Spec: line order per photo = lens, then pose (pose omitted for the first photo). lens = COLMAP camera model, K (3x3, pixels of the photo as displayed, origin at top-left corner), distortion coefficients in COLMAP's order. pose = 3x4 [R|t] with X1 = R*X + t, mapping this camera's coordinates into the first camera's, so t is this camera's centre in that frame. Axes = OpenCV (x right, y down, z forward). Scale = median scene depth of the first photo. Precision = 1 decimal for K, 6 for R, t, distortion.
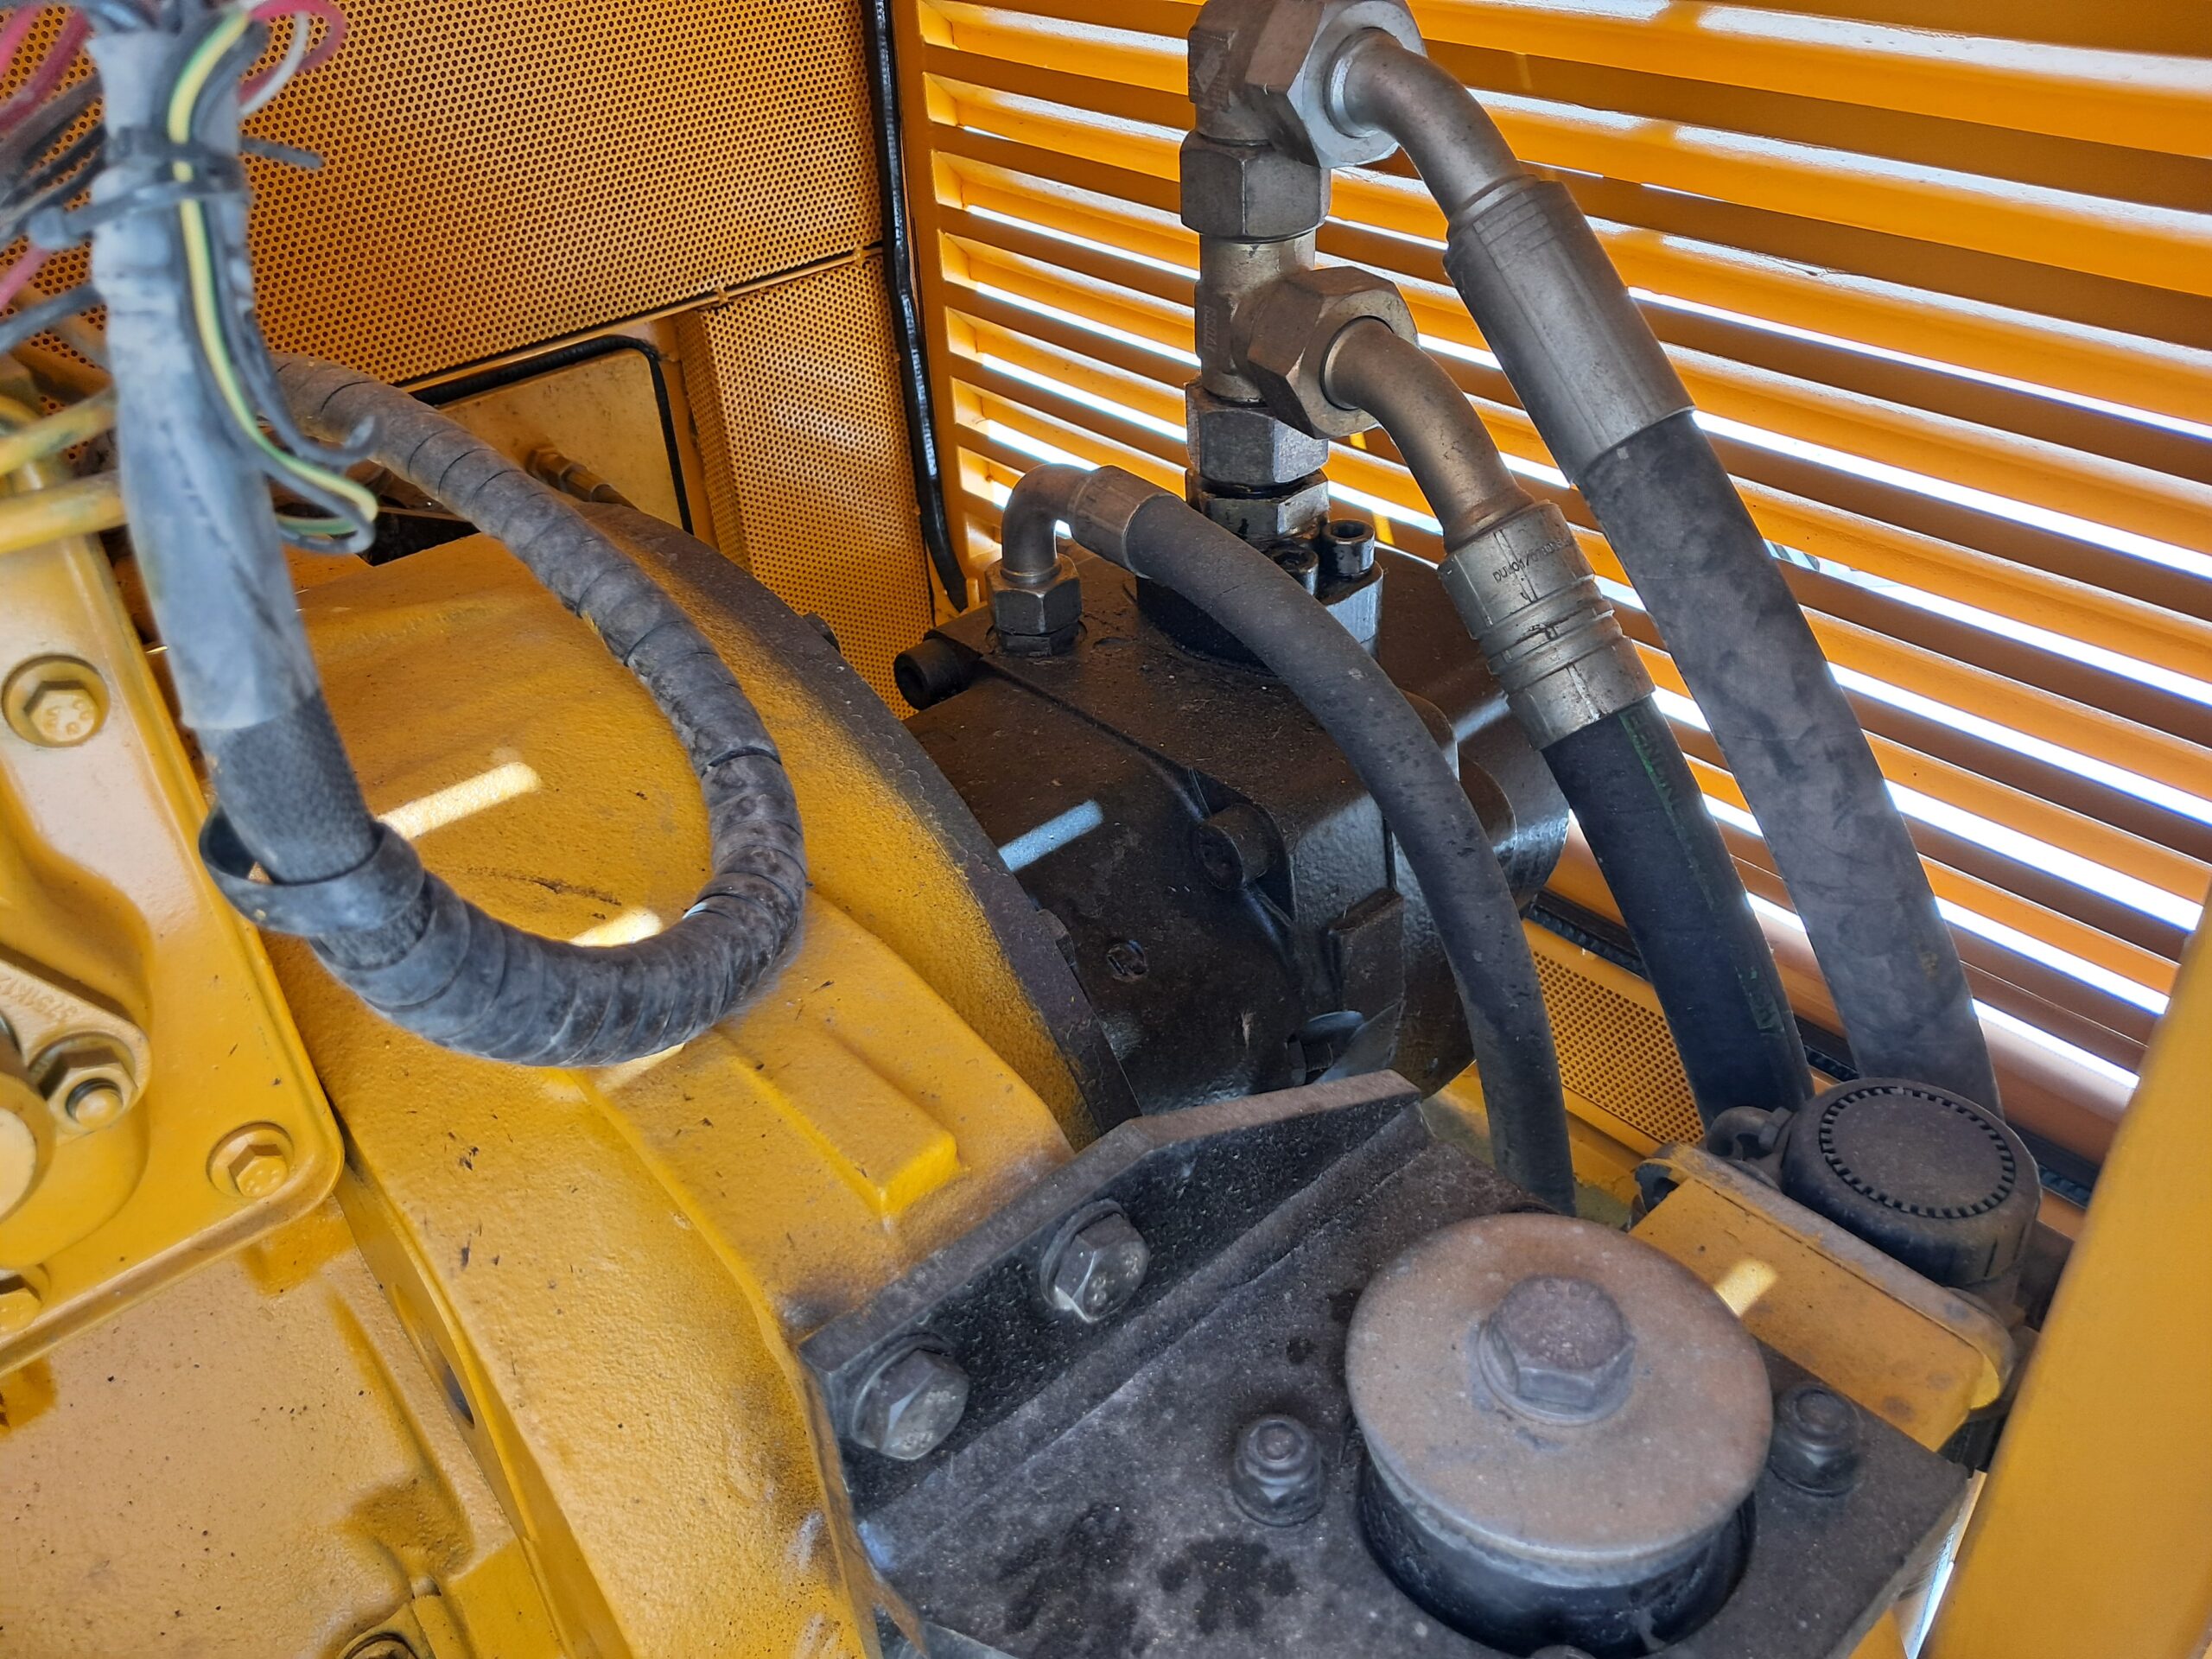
lens RADIAL K [[1763.2, 0, 1113.5], [0, 1763.2, 839.8], [0, 0, 1]] dist [0.012313, -0.016982]
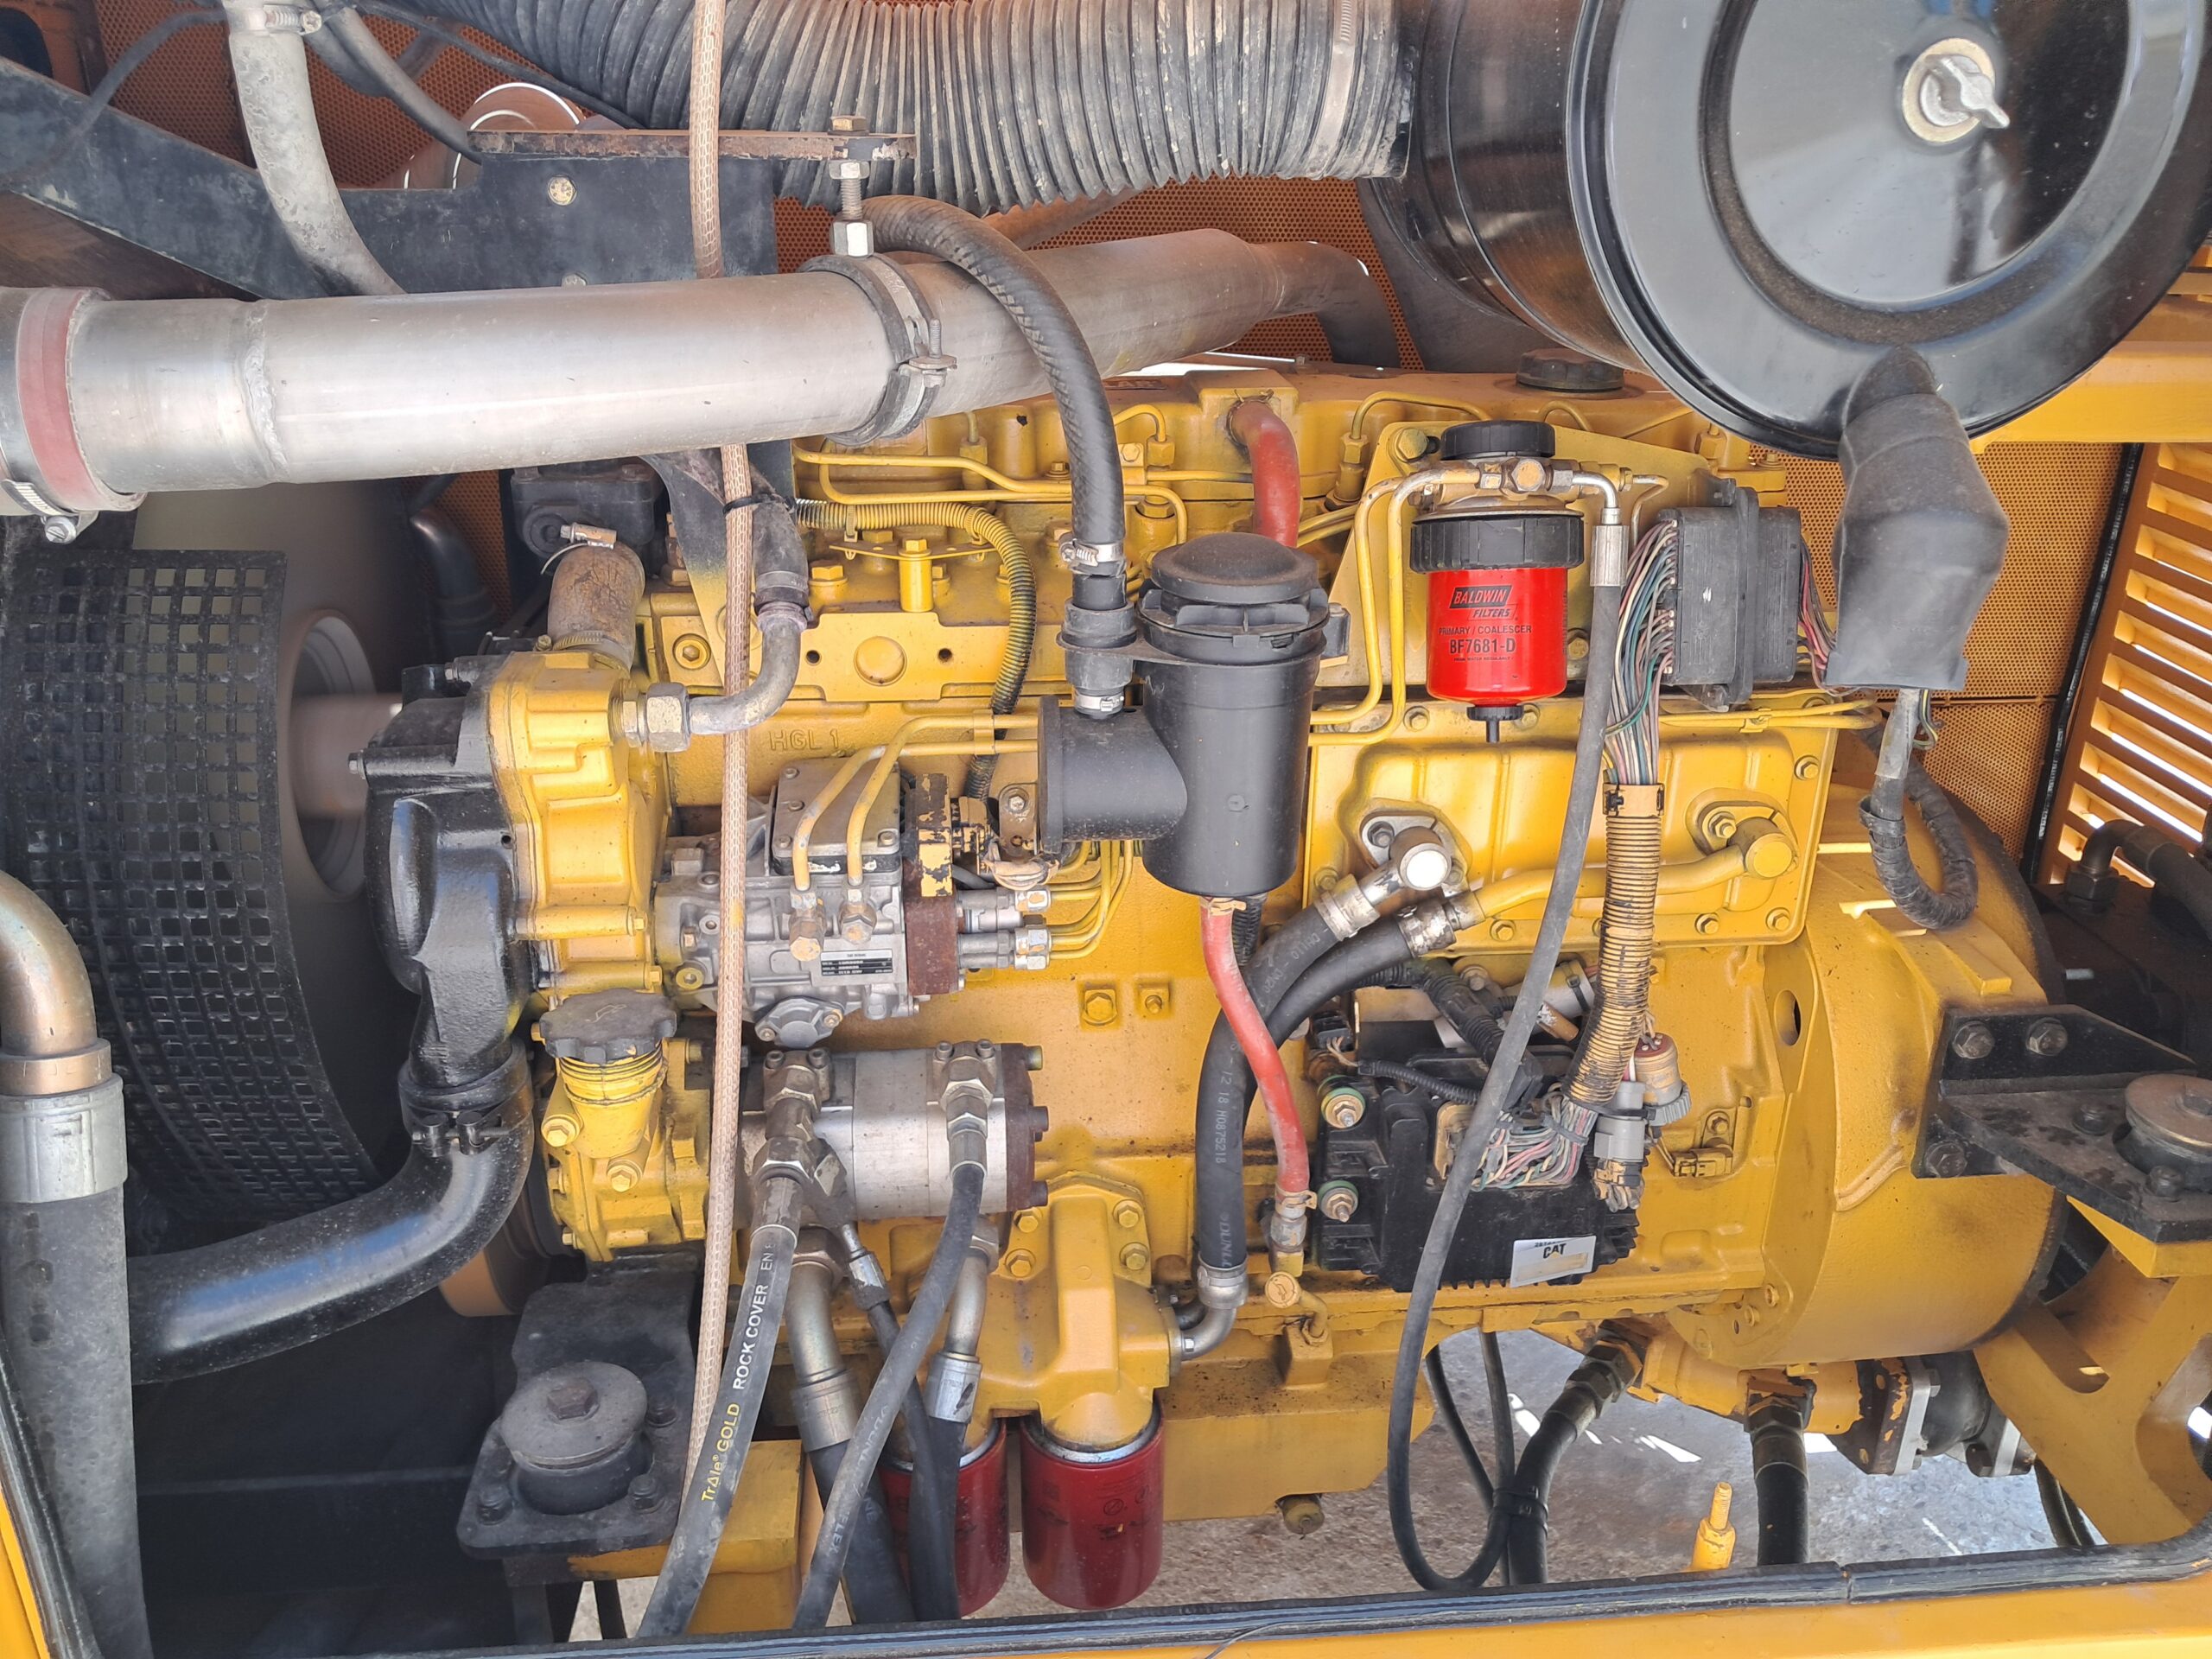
lens RADIAL K [[1763.2, 0, 1086.9], [0, 1763.2, 831.5], [0, 0, 1]] dist [0.012313, -0.016982]
pose [[0.796780, 0.287672, -0.531401, 0.063070], [-0.383857, 0.920140, -0.077438, 0.265951], [0.466686, 0.265683, 0.843574, -0.818788]]
